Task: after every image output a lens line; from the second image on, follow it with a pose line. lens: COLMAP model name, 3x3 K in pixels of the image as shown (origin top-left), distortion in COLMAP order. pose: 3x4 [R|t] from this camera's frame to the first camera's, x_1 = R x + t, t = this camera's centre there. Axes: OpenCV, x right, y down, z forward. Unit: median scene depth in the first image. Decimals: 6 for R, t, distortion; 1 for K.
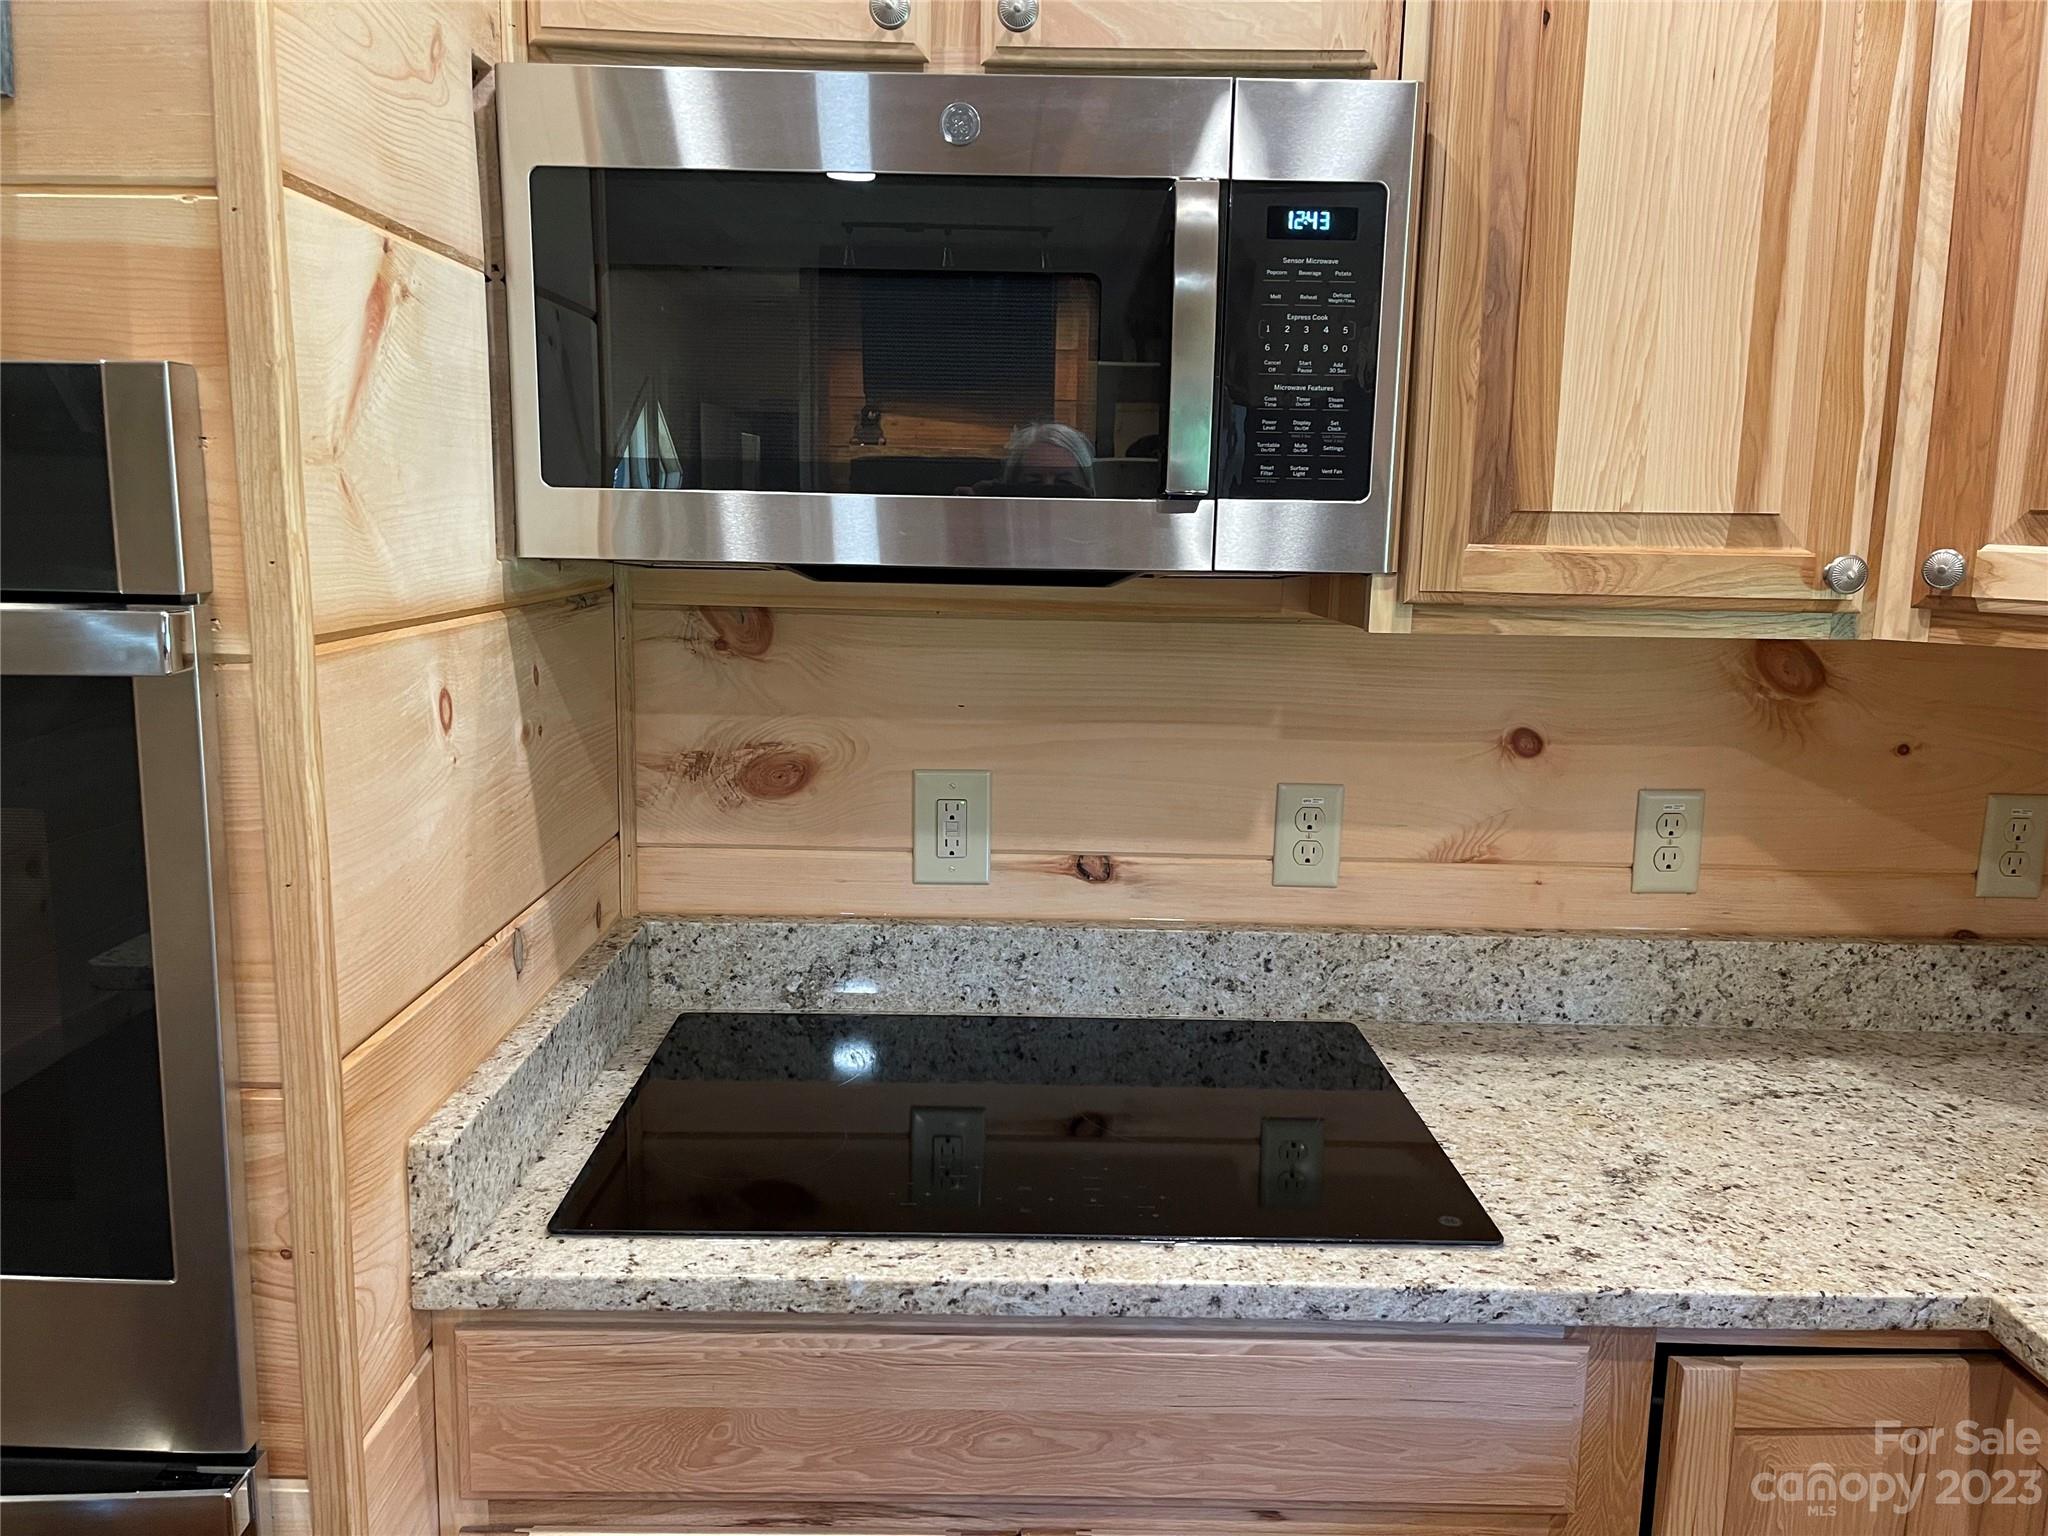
lens RADIAL K [[1545.1, 0, 1006.8], [0, 1545.1, 773.9], [0, 0, 1]] dist [0.065182, -0.079773]
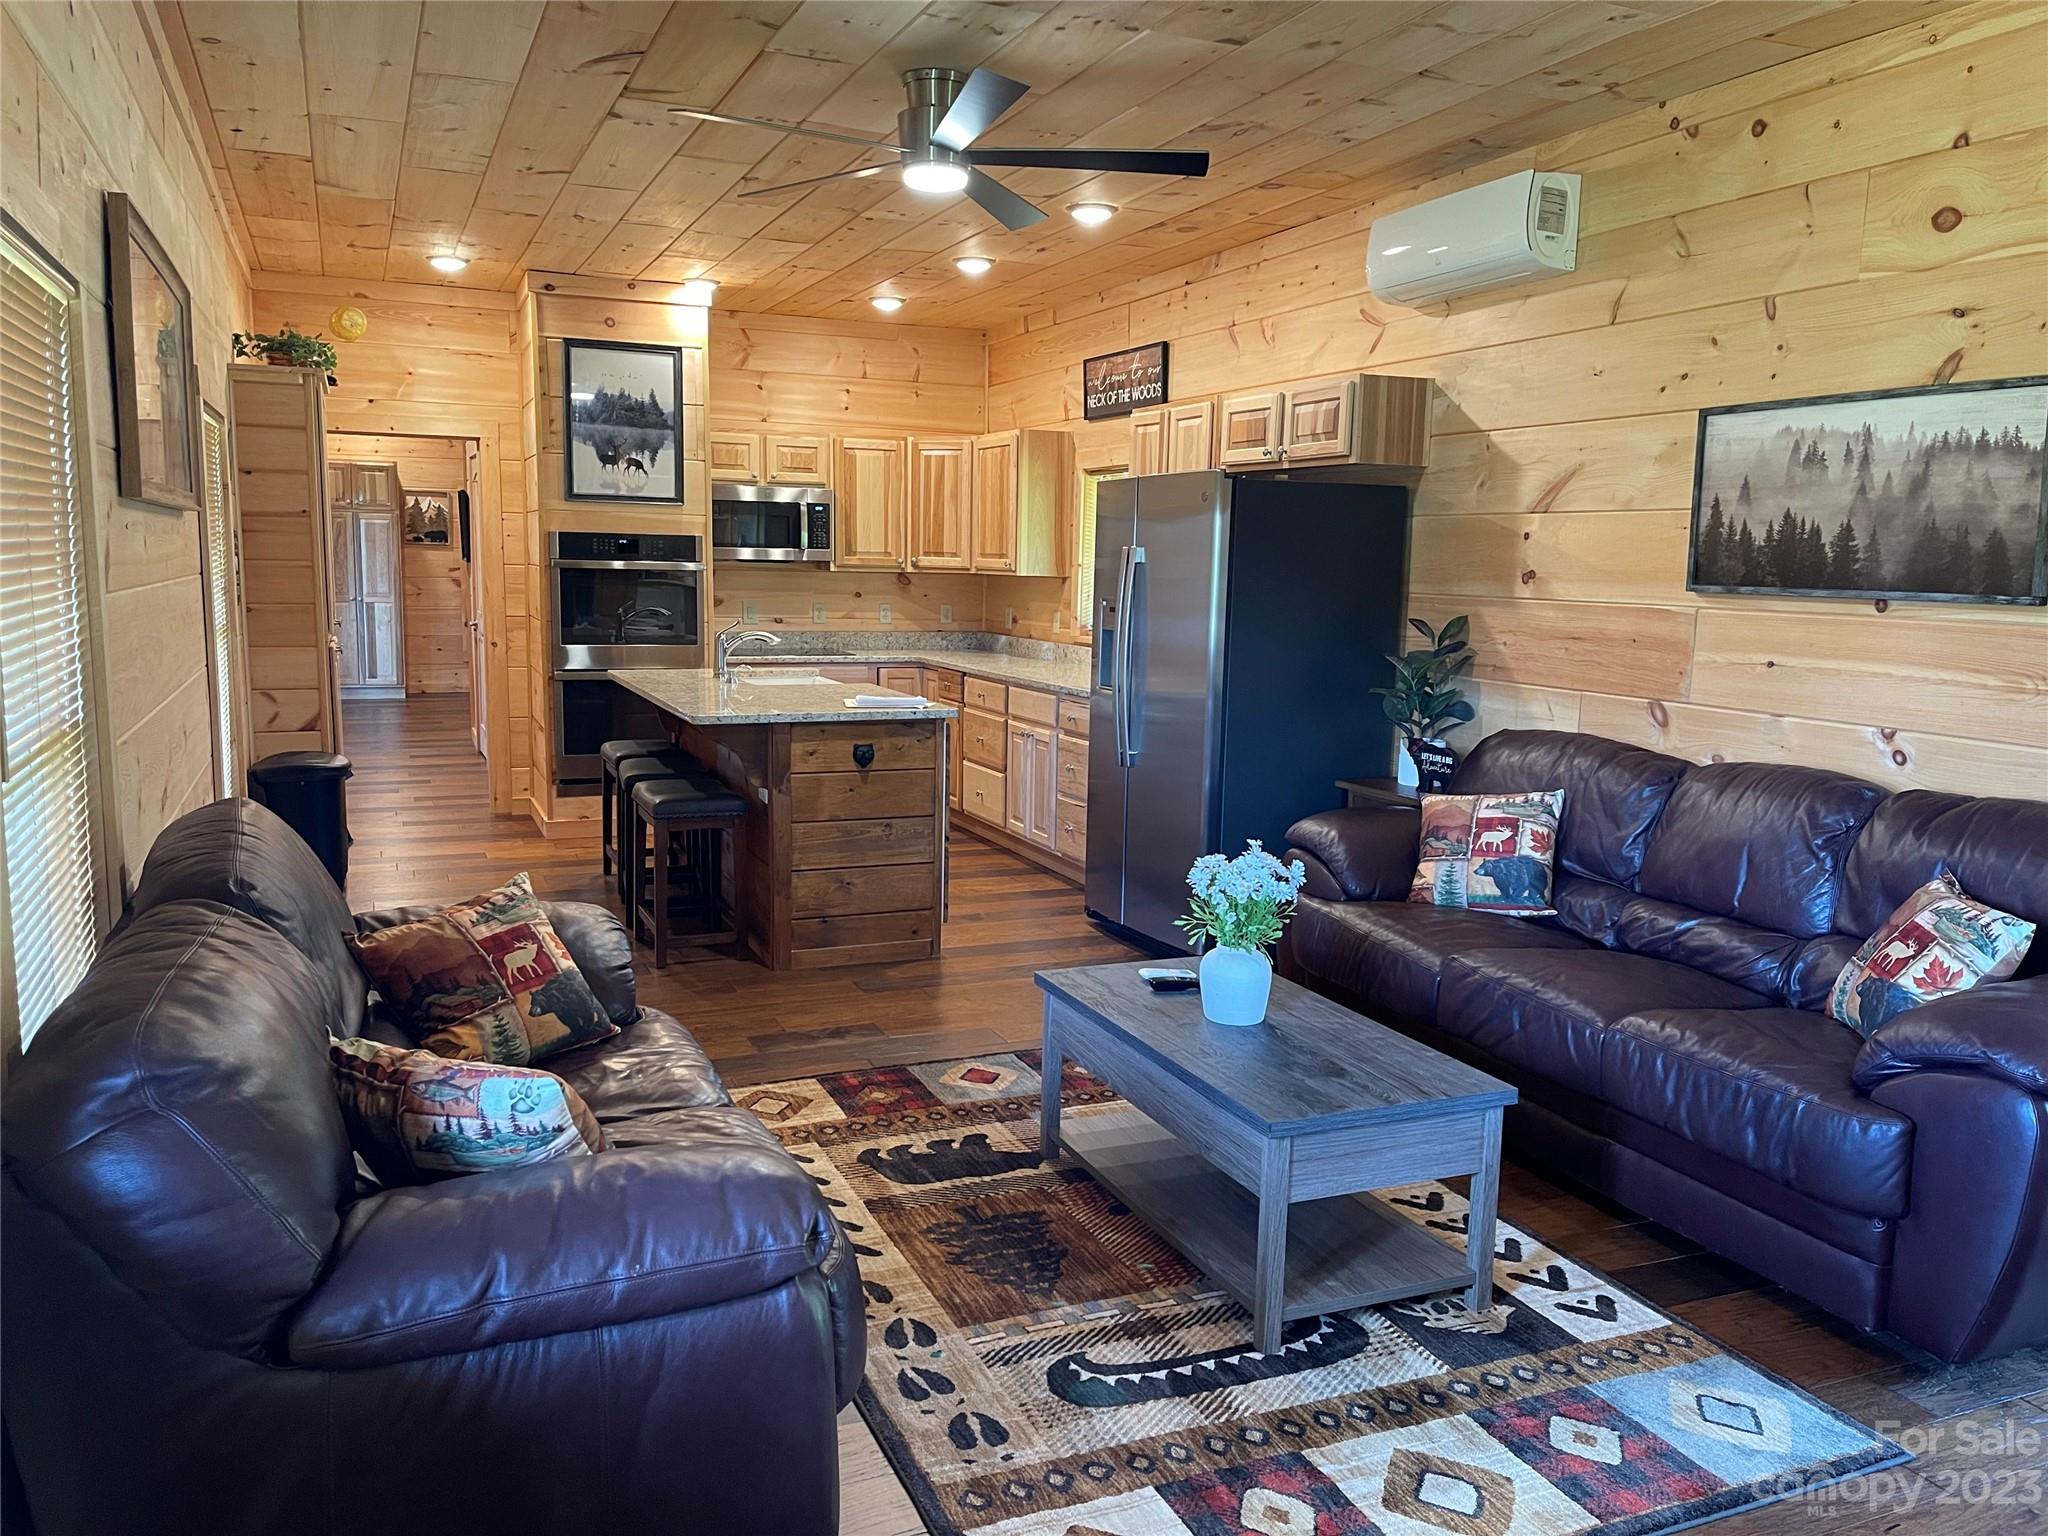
lens RADIAL K [[1545.1, 0, 1007.3], [0, 1545.1, 778.3], [0, 0, 1]] dist [0.065182, -0.079773]
pose [[0.928078, -0.054238, 0.368414, -1.356562], [0.058762, 0.998271, -0.001061, 0.742161], [-0.367720, 0.022633, 0.929661, -4.720105]]
